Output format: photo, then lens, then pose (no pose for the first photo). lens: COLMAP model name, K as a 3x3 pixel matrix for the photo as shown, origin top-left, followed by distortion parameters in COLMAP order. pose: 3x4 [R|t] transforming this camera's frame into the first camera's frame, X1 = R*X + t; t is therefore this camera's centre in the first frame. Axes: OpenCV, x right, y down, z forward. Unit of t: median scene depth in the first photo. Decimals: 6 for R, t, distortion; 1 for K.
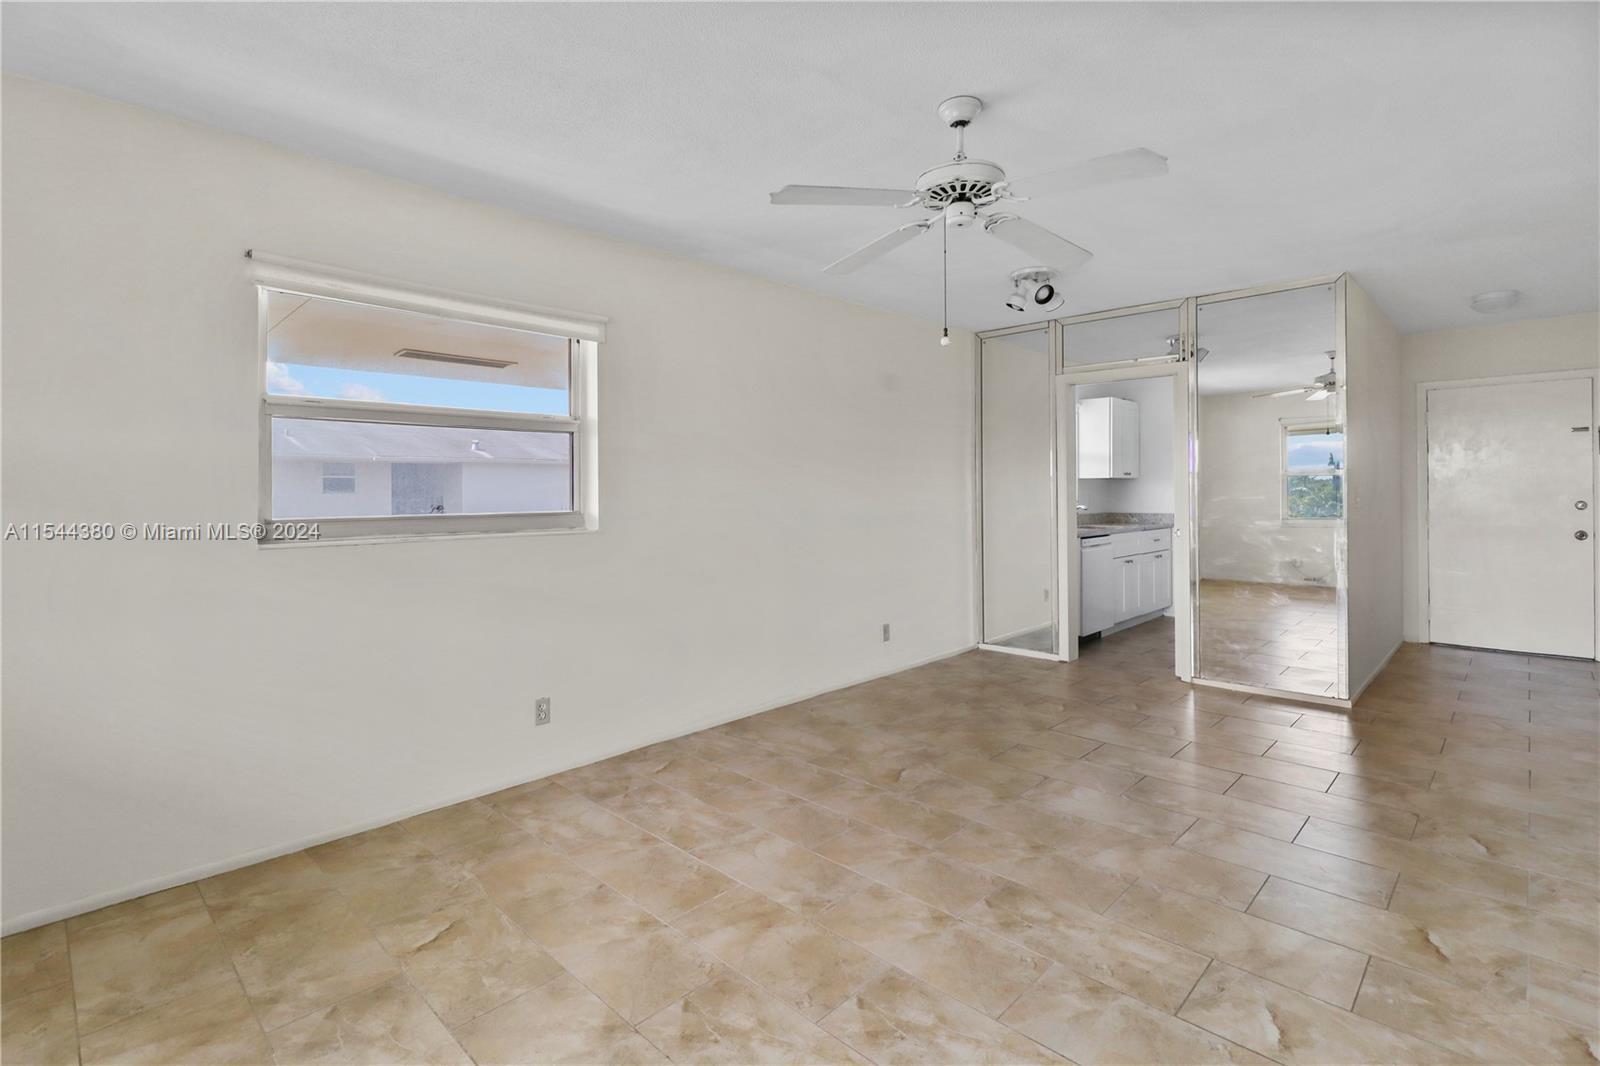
lens RADIAL K [[751.8, 0, 771.1], [0, 751.8, 491.1], [0, 0, 1]] dist [-0.002179, -0.000405]
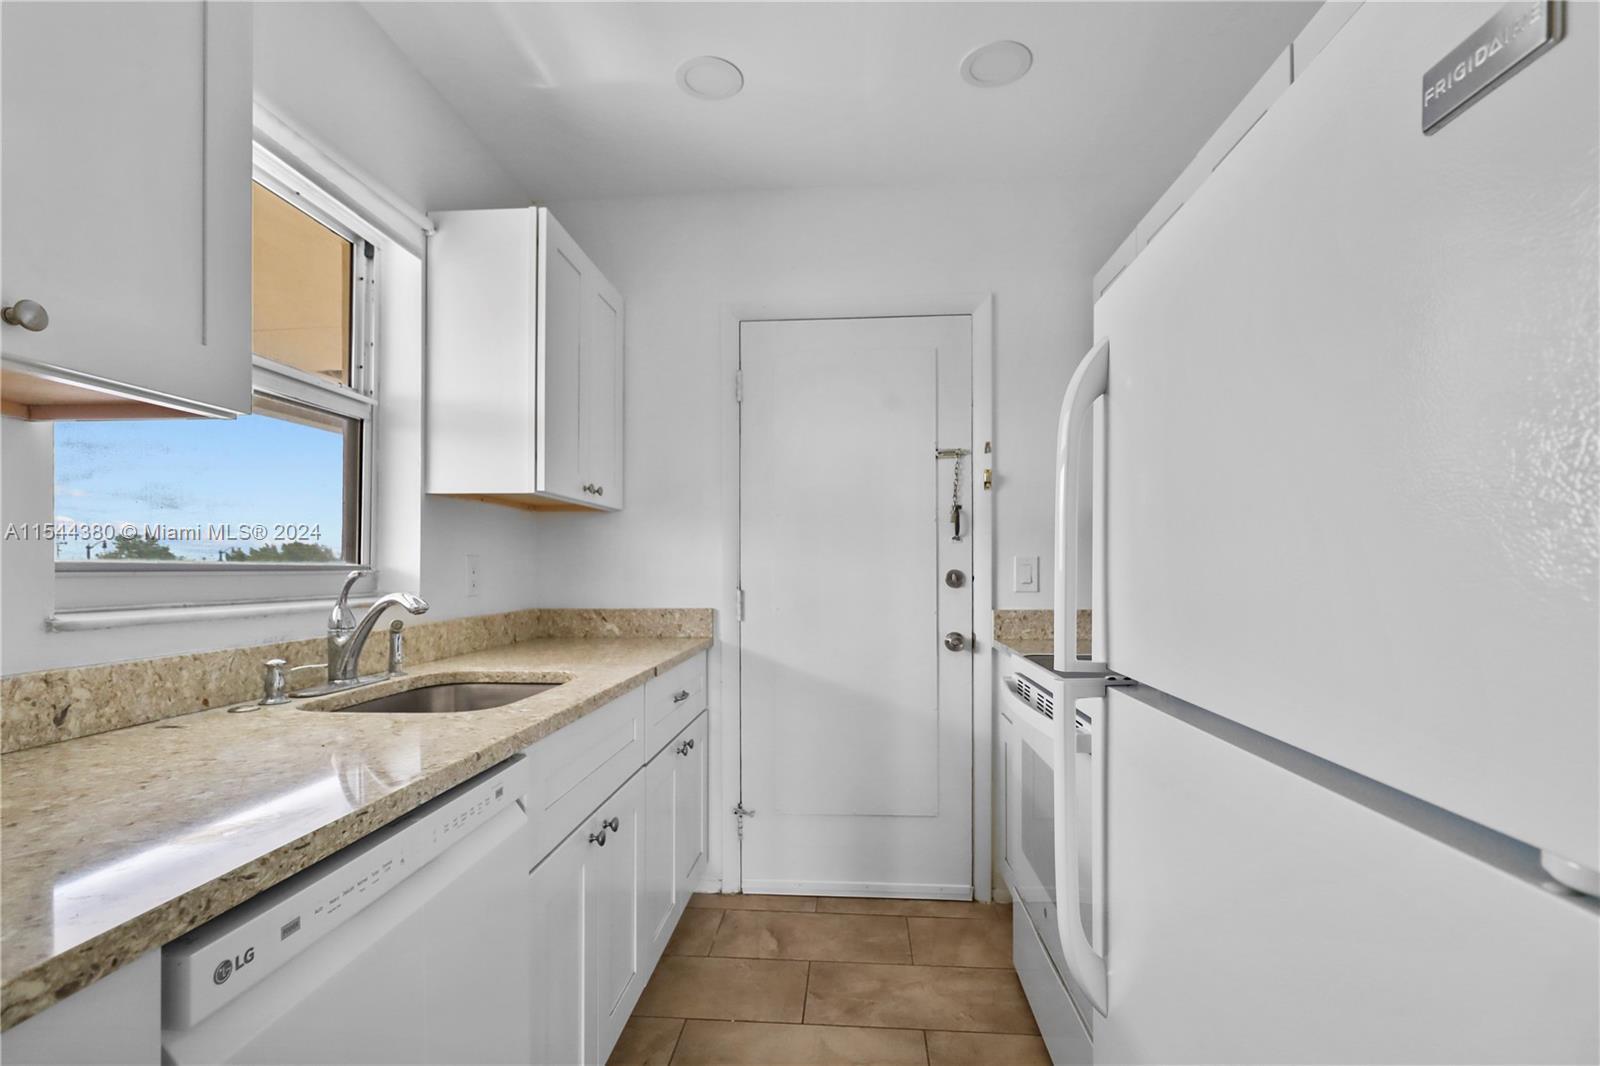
lens RADIAL K [[751.8, 0, 806.0], [0, 751.8, 562.6], [0, 0, 1]] dist [-0.002179, -0.000405]
pose [[0.744839, 0.012811, 0.667122, 0.741125], [-0.005657, 0.999901, -0.012885, 0.026253], [-0.667221, 0.005823, 0.744837, 1.581319]]
